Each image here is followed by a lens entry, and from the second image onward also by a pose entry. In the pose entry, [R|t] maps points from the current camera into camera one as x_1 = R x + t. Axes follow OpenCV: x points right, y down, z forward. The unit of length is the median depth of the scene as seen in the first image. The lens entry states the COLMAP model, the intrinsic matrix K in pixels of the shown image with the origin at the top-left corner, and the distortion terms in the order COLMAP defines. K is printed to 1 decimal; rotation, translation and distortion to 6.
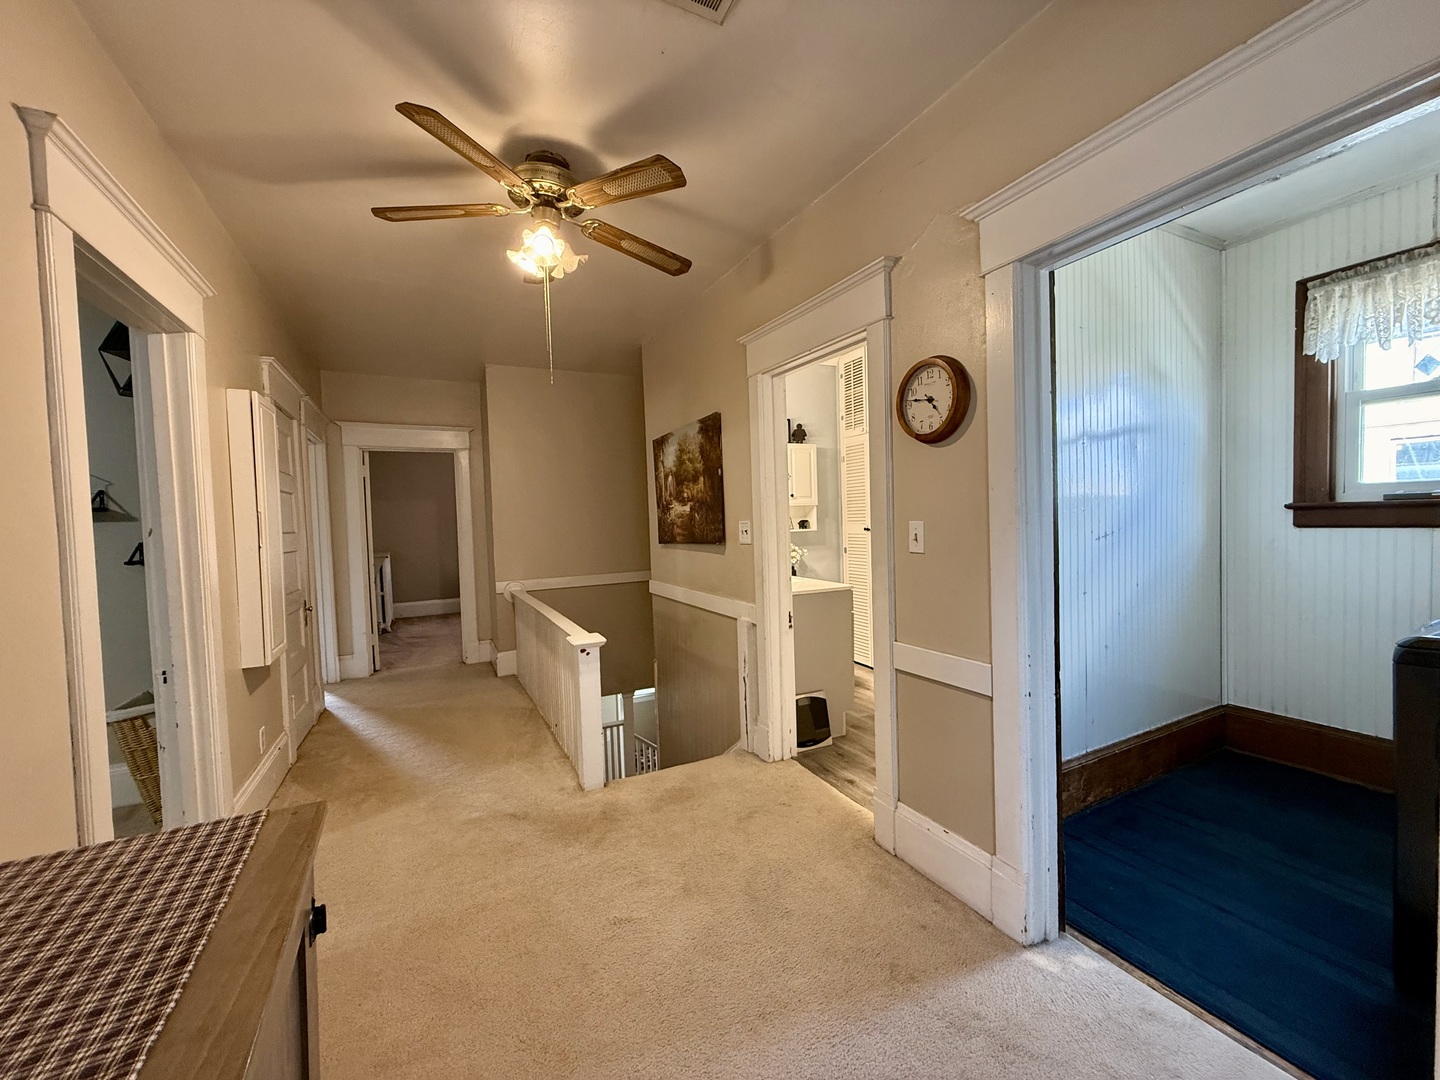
lens RADIAL K [[570.2, 0, 716.3], [0, 570.2, 538.0], [0, 0, 1]] dist [0.000334, -0.000077]
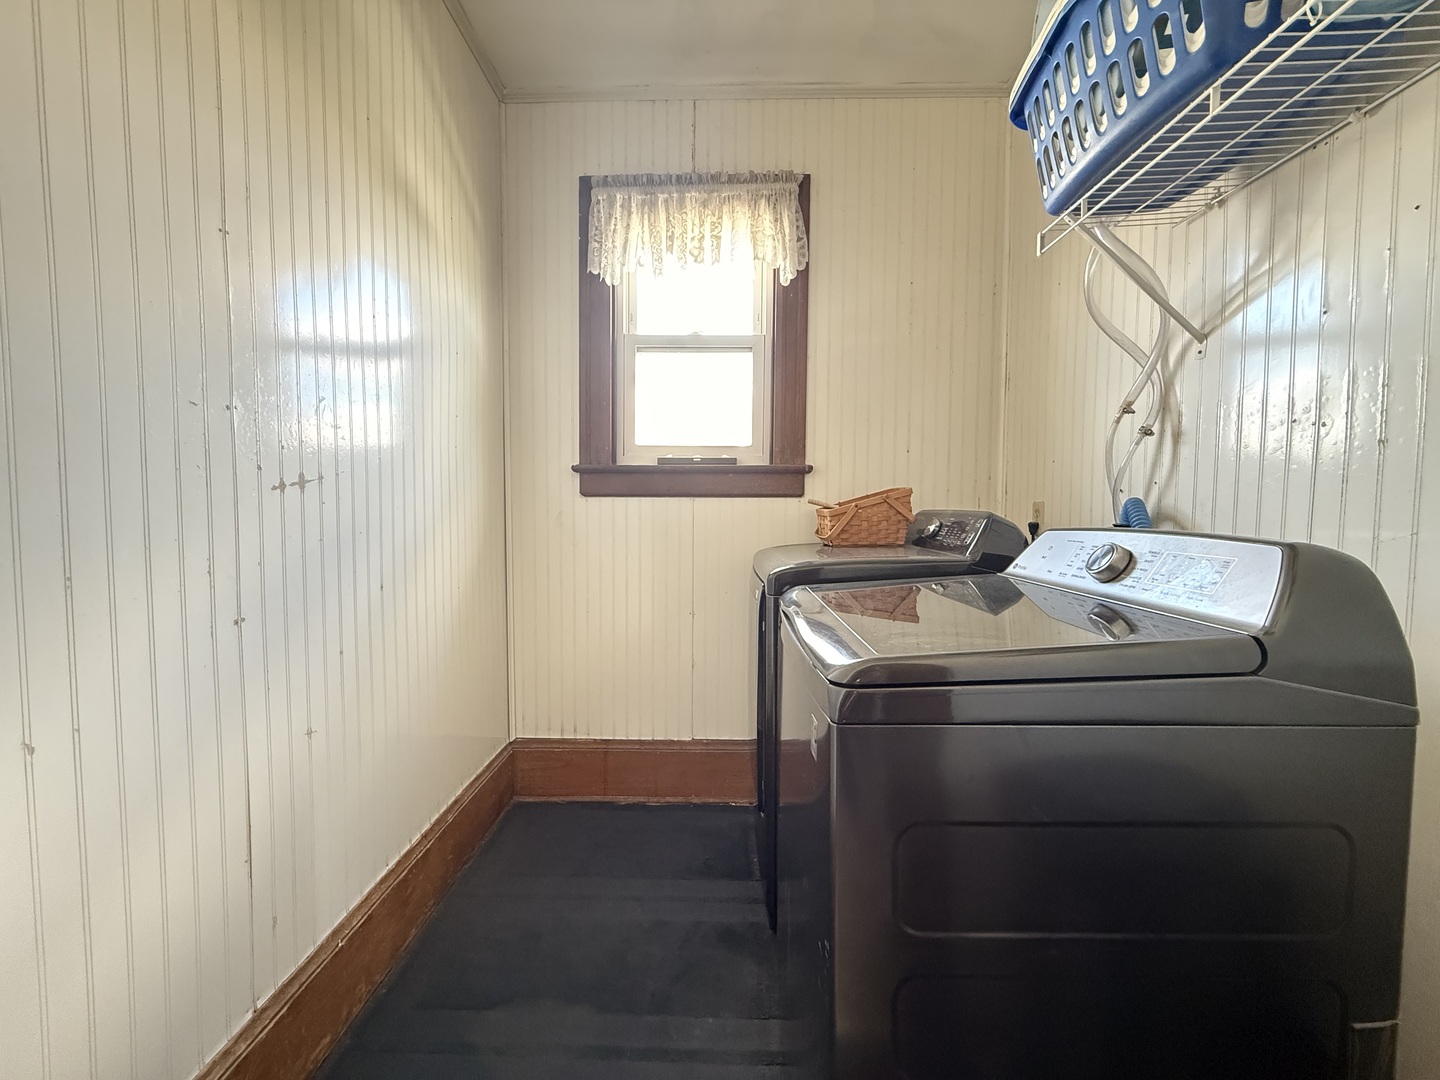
lens RADIAL K [[570.2, 0, 716.3], [0, 570.2, 538.0], [0, 0, 1]] dist [0.000334, -0.000077]
pose [[0.462049, -0.009088, 0.886808, 0.426819], [0.011561, 0.999924, 0.004223, 0.039132], [-0.886779, 0.008301, 0.462119, 0.498818]]
